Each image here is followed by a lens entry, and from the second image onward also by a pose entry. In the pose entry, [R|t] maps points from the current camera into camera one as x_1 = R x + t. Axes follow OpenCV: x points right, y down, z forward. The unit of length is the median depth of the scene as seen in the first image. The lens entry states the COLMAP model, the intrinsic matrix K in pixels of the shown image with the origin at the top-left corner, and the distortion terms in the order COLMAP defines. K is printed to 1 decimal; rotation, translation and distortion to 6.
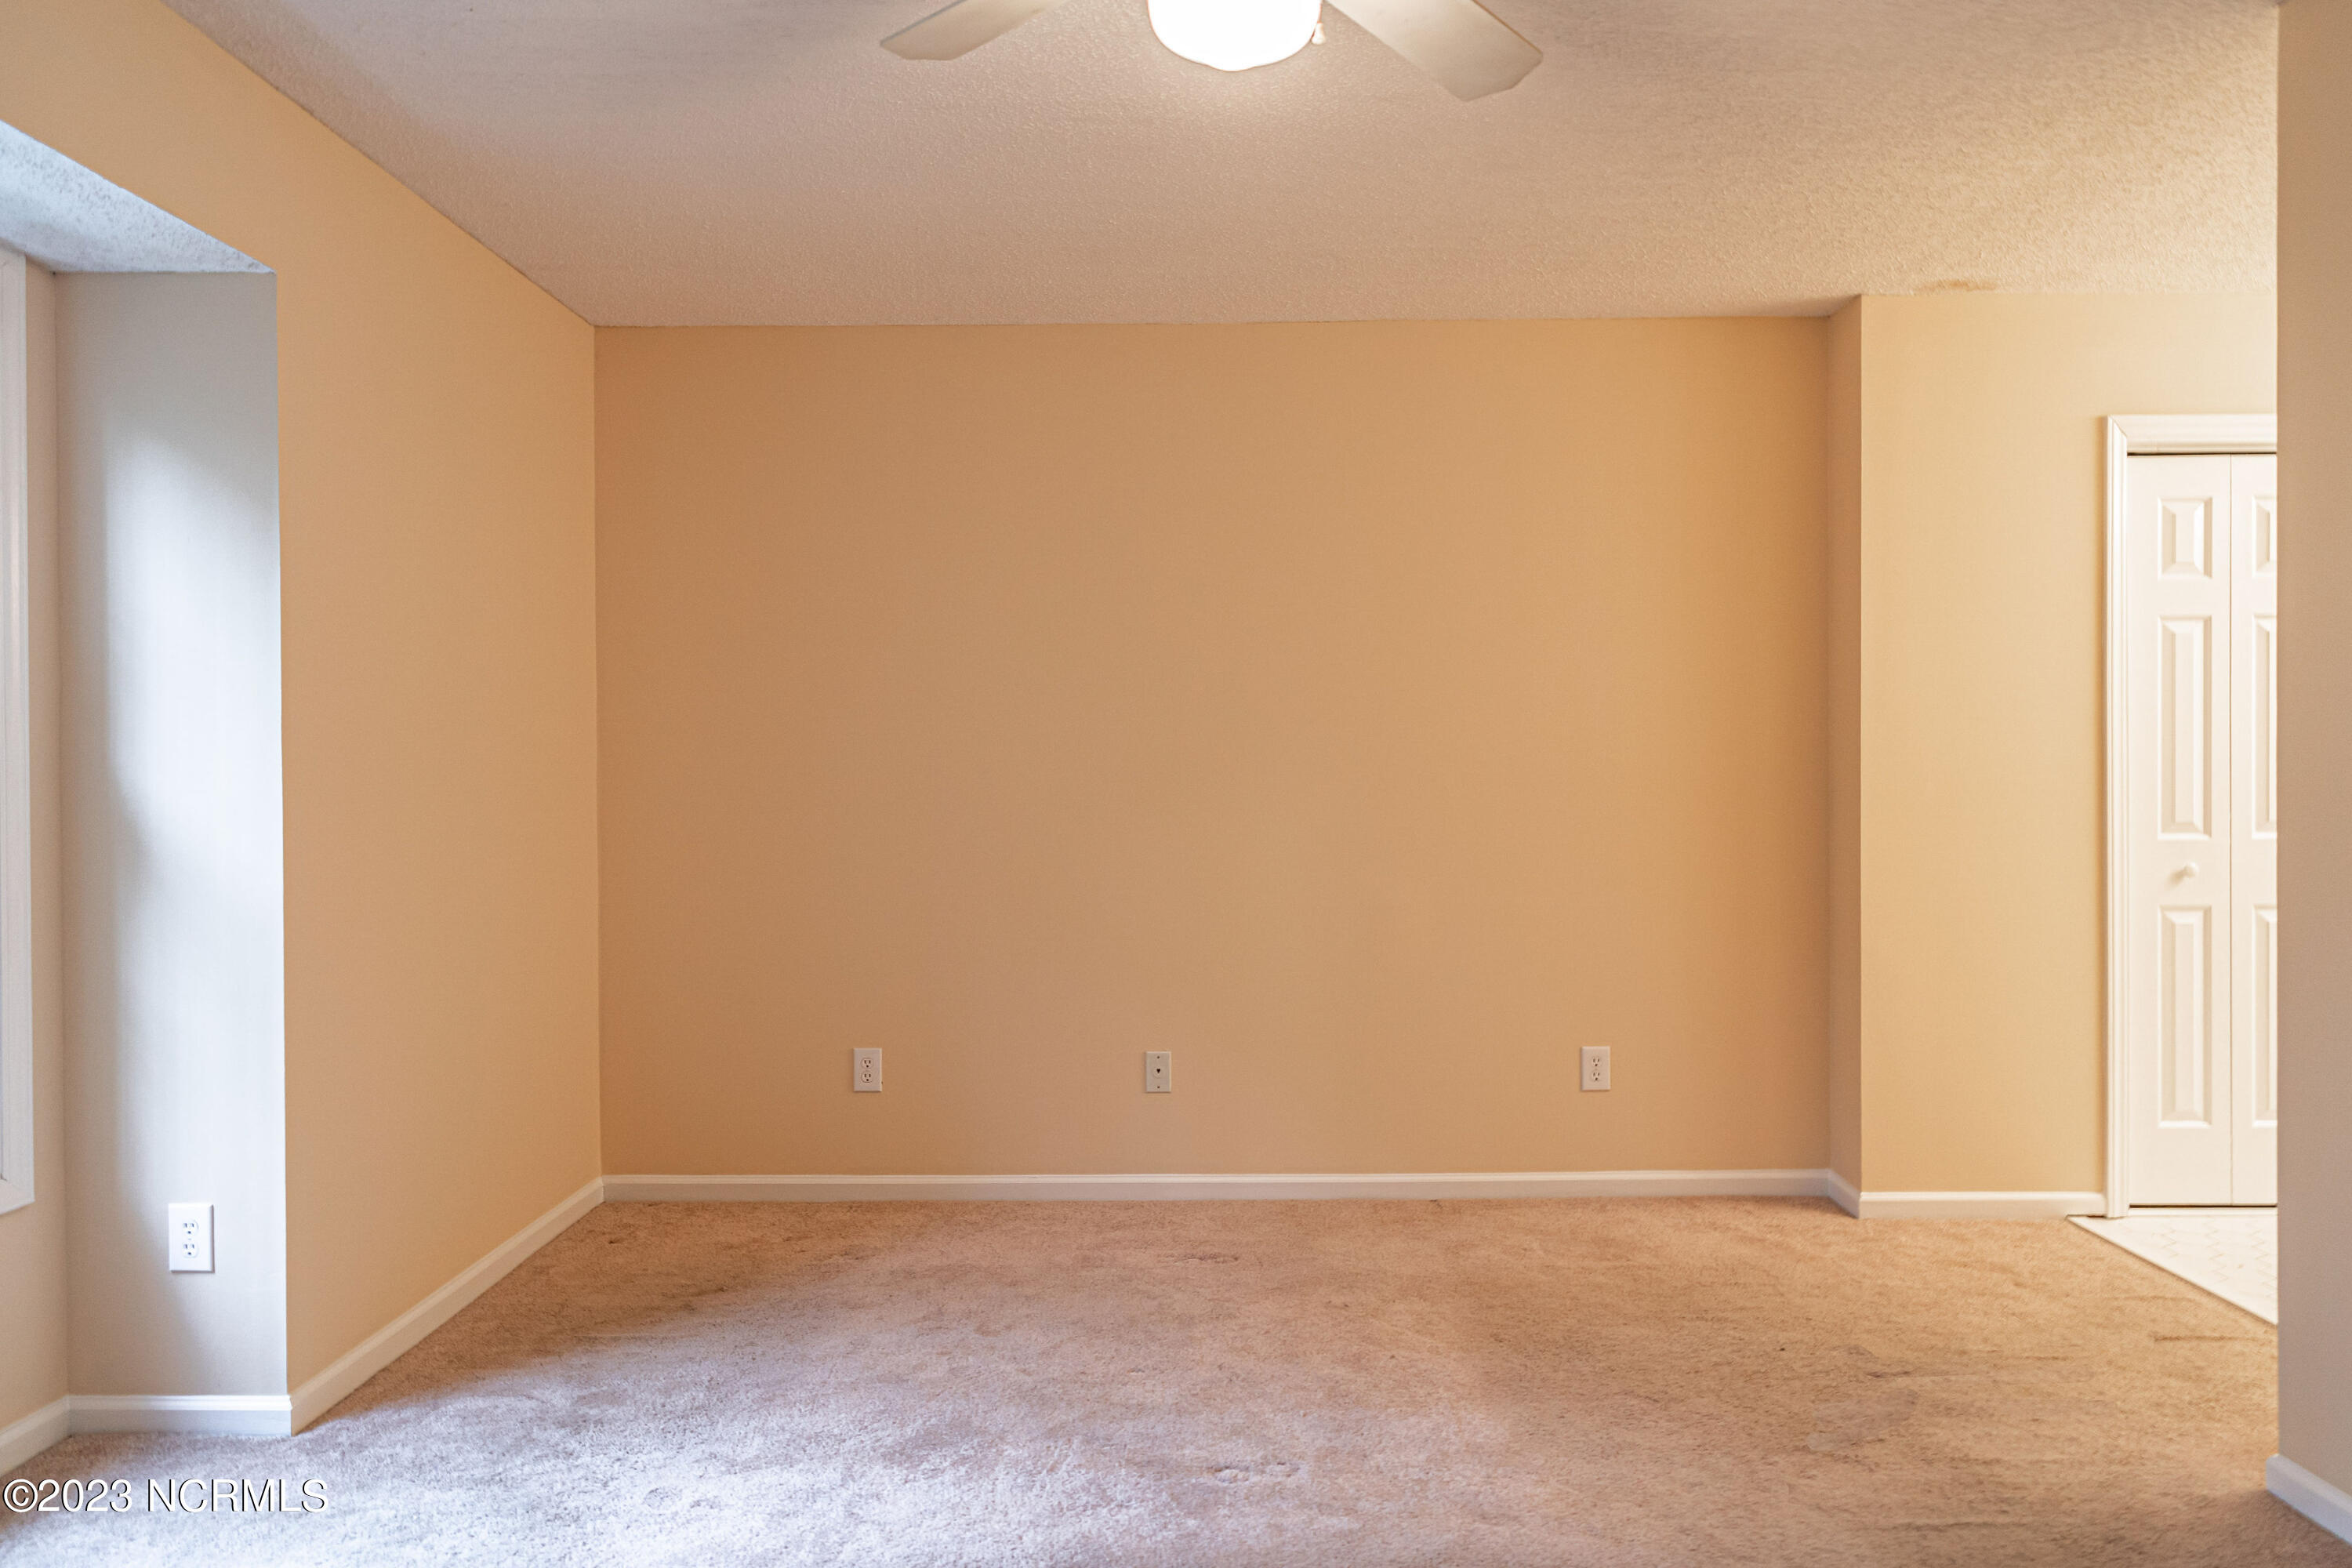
lens RADIAL K [[1570.6, 0, 1174.4], [0, 1570.6, 787.4], [0, 0, 1]] dist [-0.005893, 0.010183]
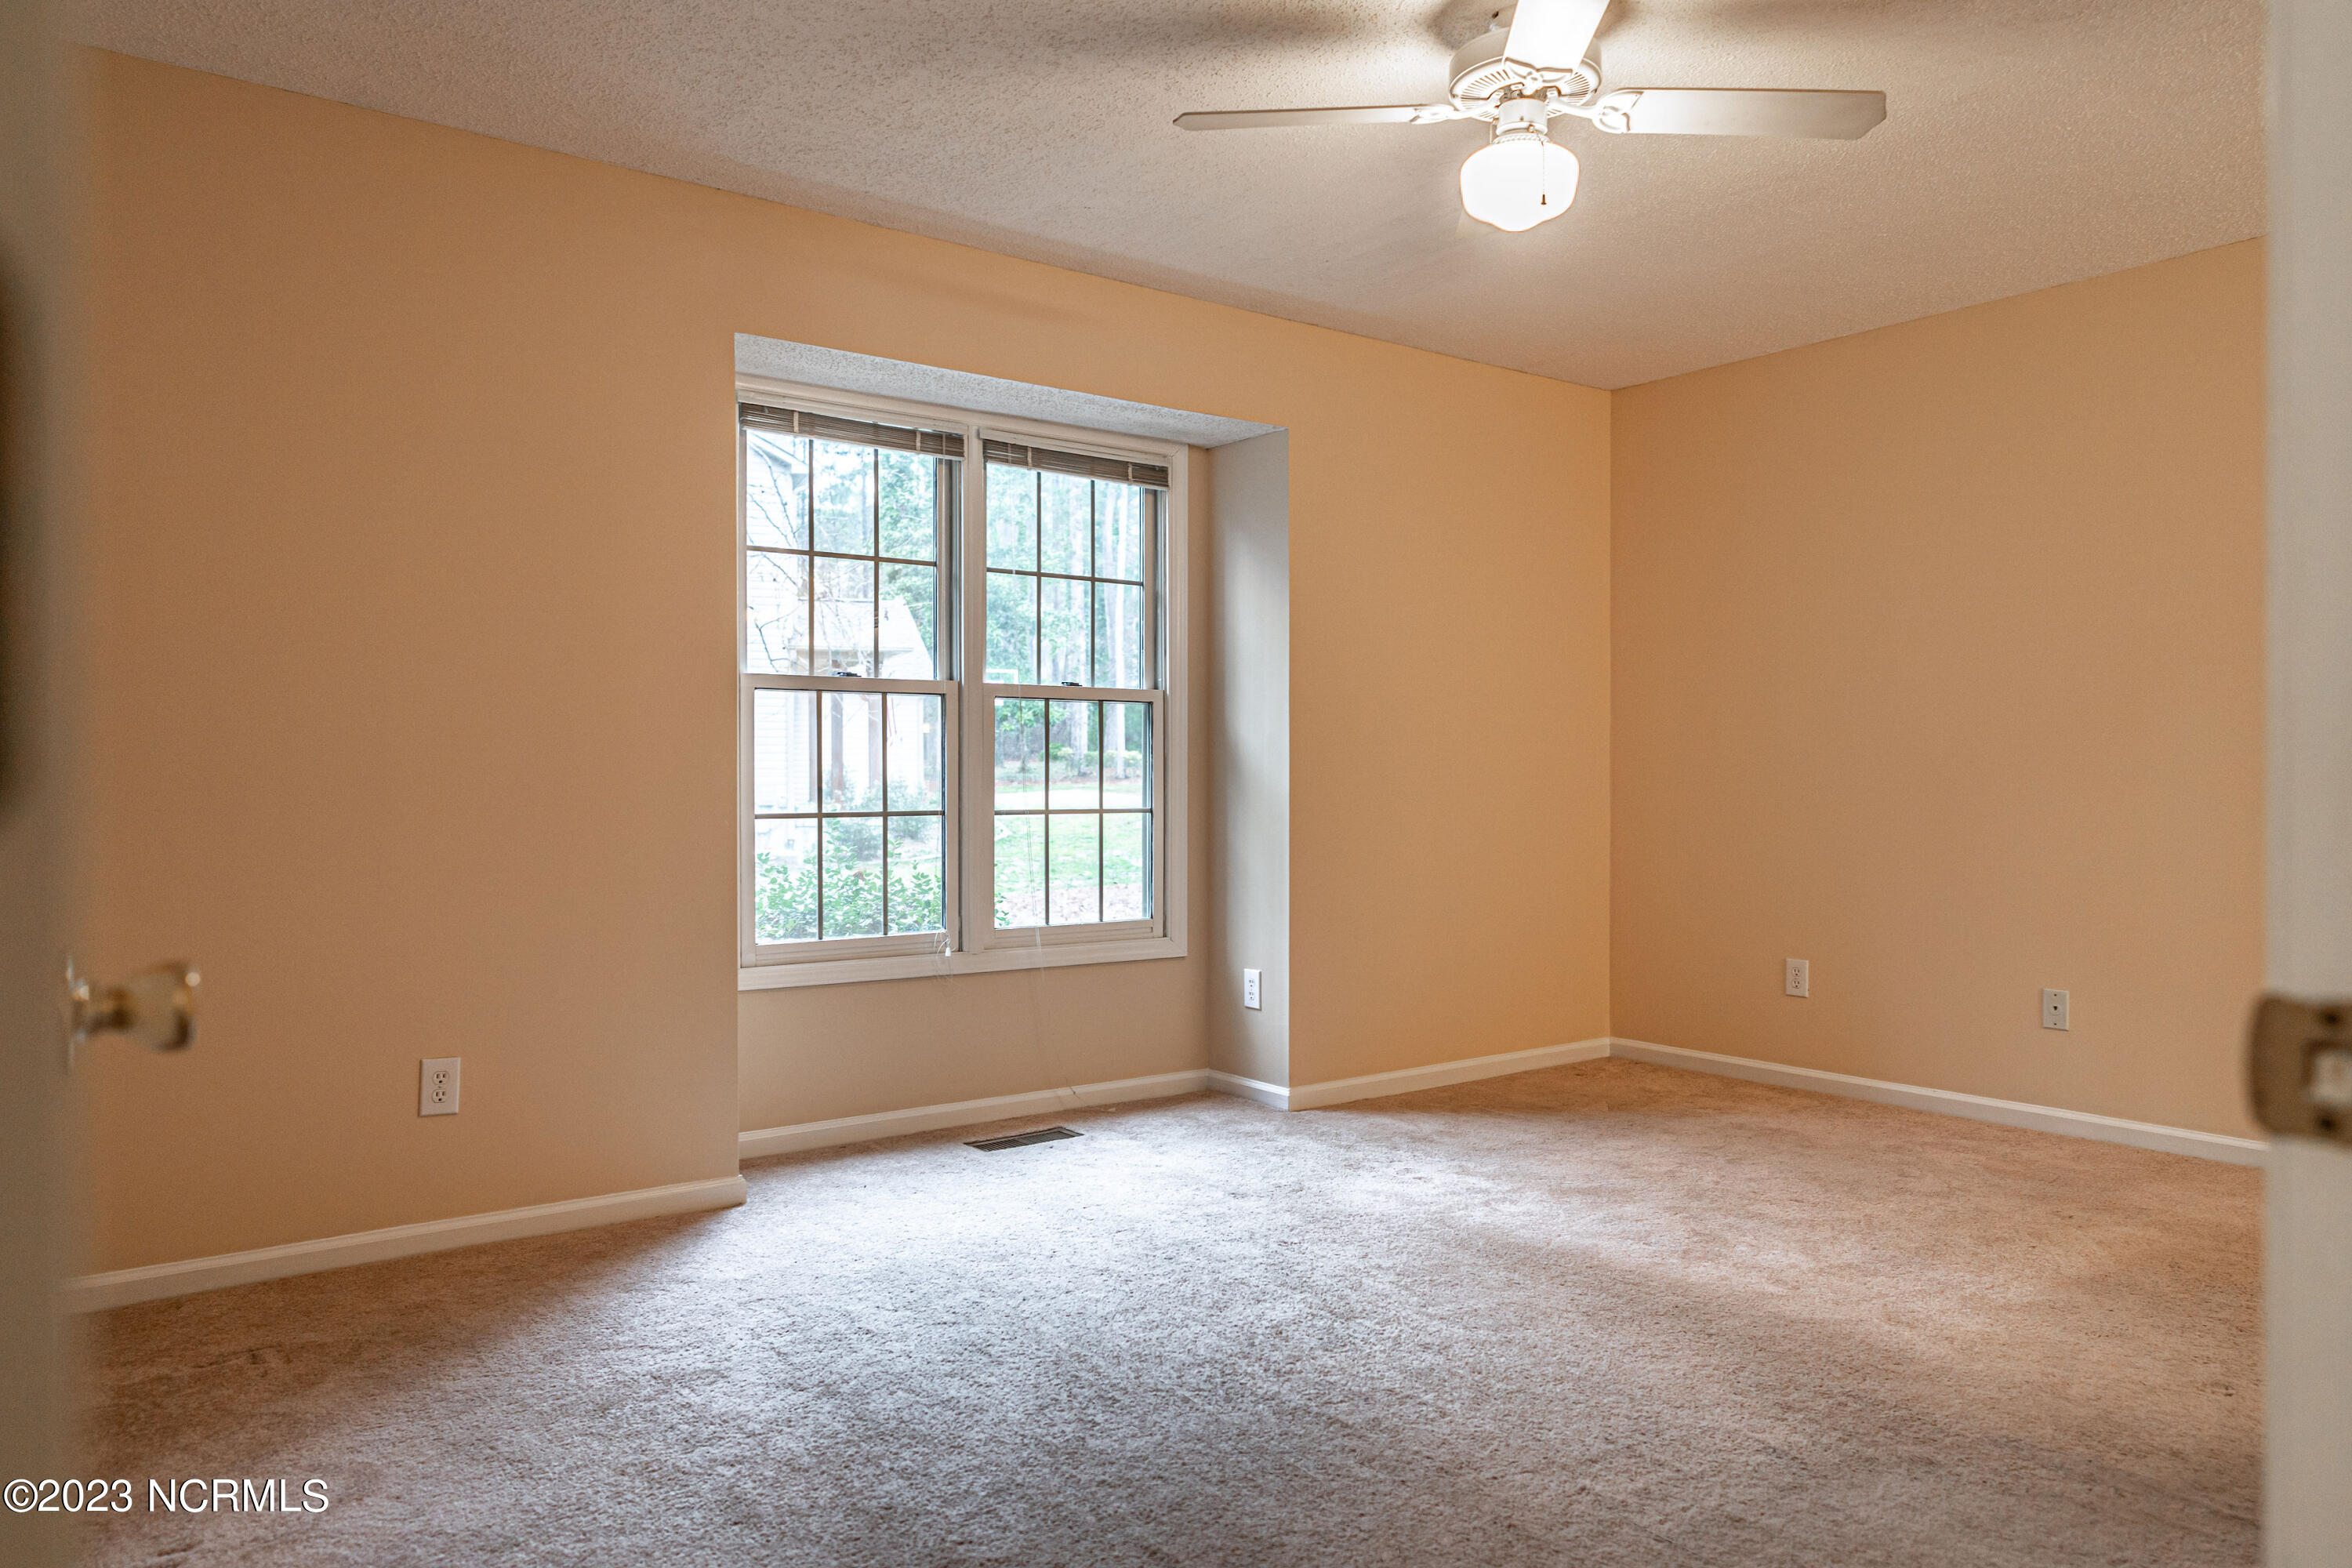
lens RADIAL K [[1570.6, 0, 1236.6], [0, 1570.6, 796.4], [0, 0, 1]] dist [-0.005893, 0.010183]
pose [[0.638862, 0.016272, -0.769149, 0.704367], [-0.008335, 0.999864, 0.014230, 0.047196], [0.769276, -0.002680, 0.638911, -0.130805]]
